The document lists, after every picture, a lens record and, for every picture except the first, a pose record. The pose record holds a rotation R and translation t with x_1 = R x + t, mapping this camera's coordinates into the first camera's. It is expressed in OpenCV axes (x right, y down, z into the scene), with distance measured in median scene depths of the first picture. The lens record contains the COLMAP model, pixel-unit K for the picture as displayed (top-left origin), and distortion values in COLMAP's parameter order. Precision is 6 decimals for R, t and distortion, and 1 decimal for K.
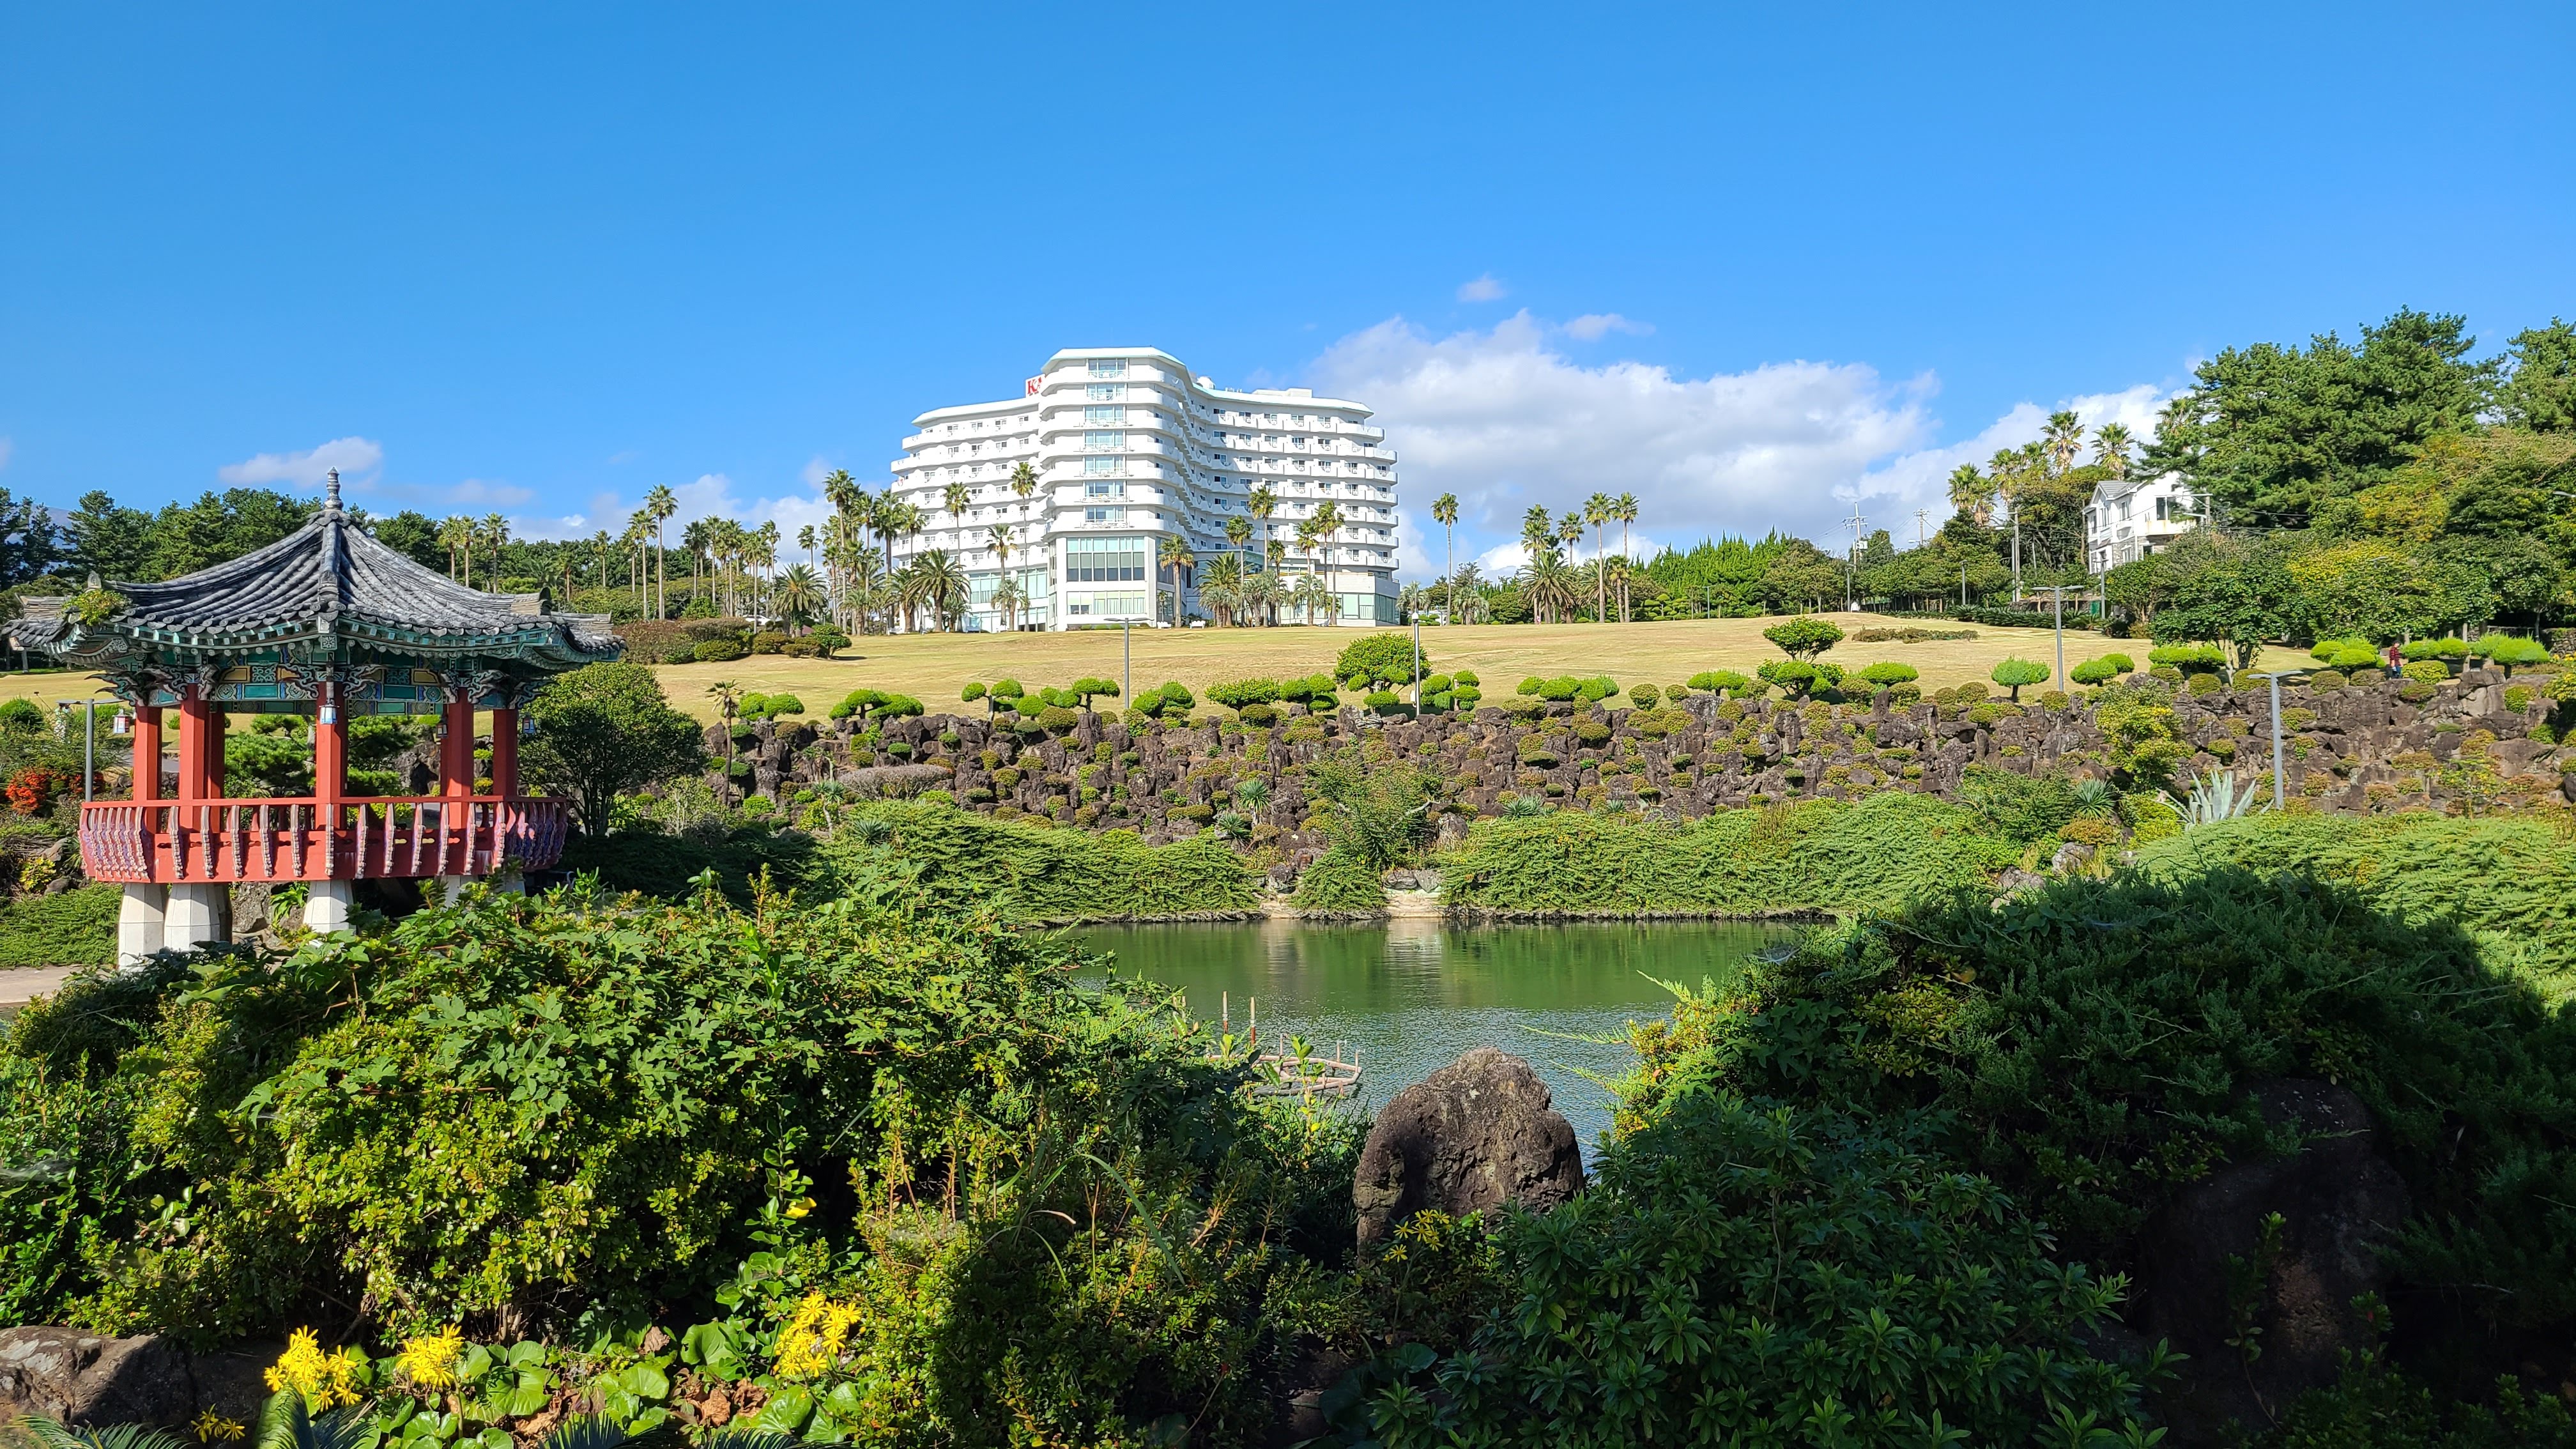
lens RADIAL K [[1816.6, 0, 1271.5], [0, 1816.6, 714.5], [0, 0, 1]] dist [0.001357, 0.010156]
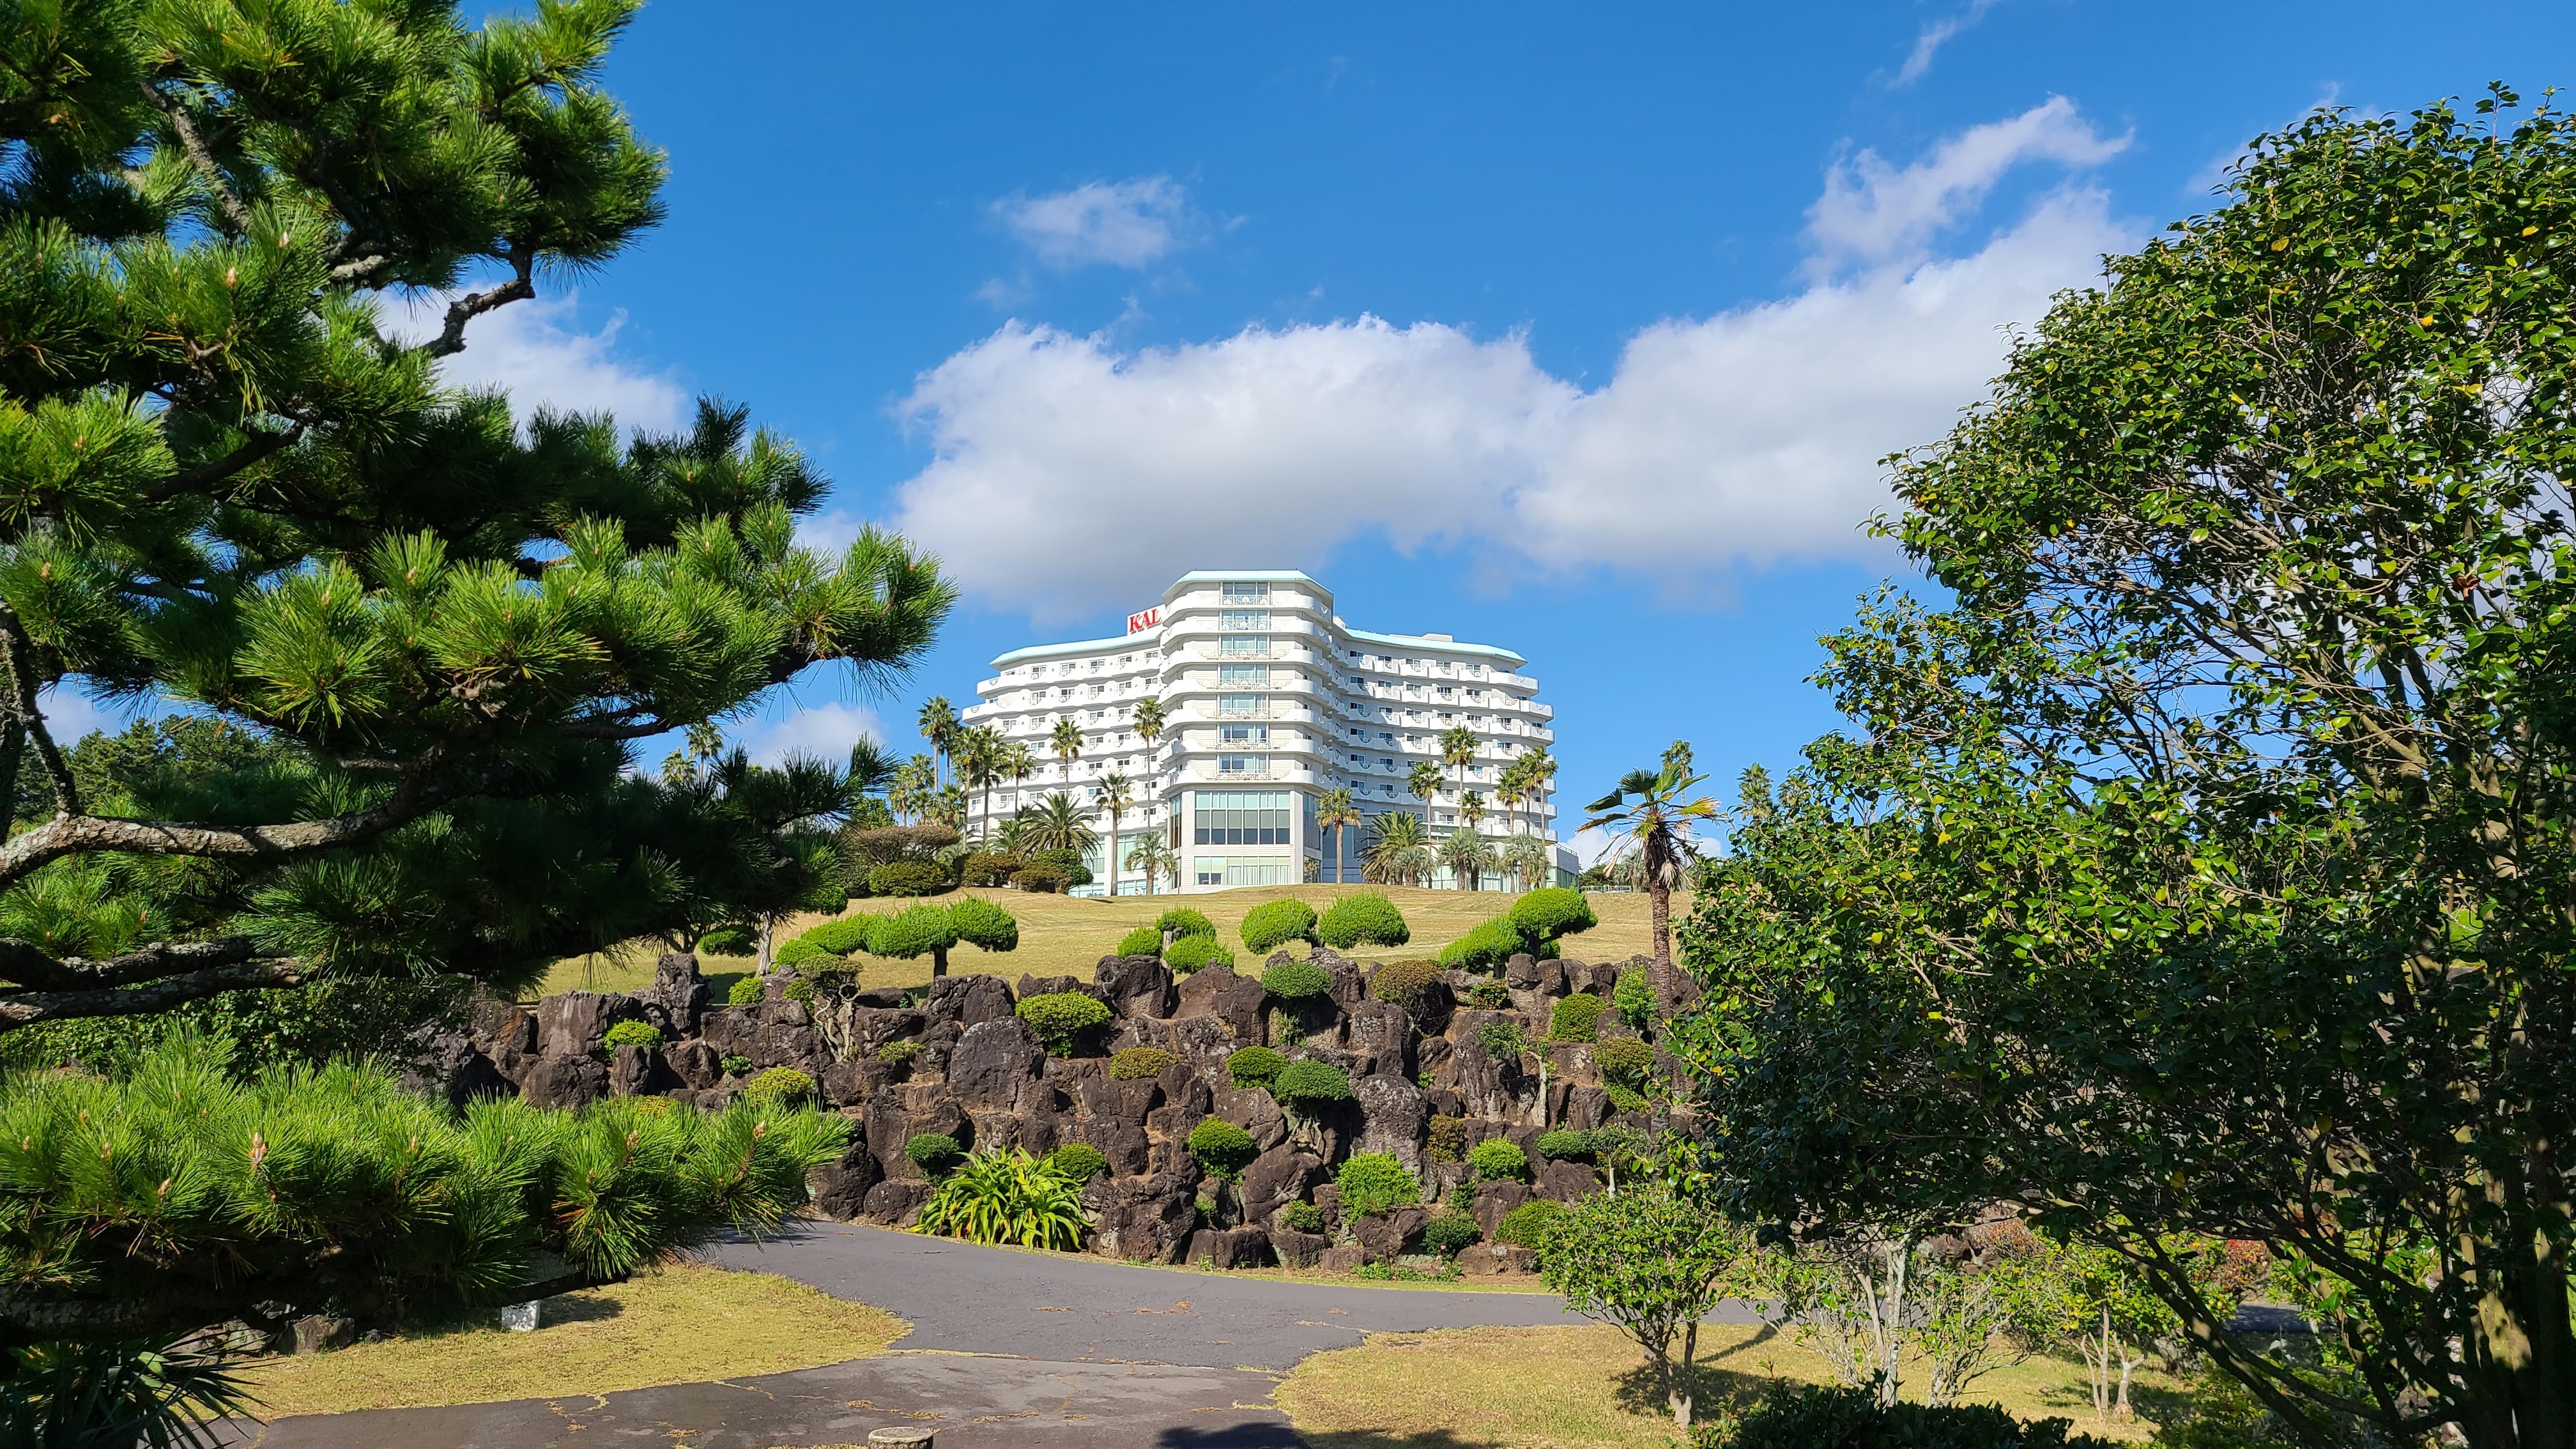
lens RADIAL K [[1816.6, 0, 1294.5], [0, 1816.6, 734.5], [0, 0, 1]] dist [0.001357, 0.010156]
pose [[0.999433, 0.018414, 0.028177, -0.091027], [-0.013795, 0.987639, -0.156136, 0.005278], [-0.030704, 0.155659, 0.987334, 0.180397]]
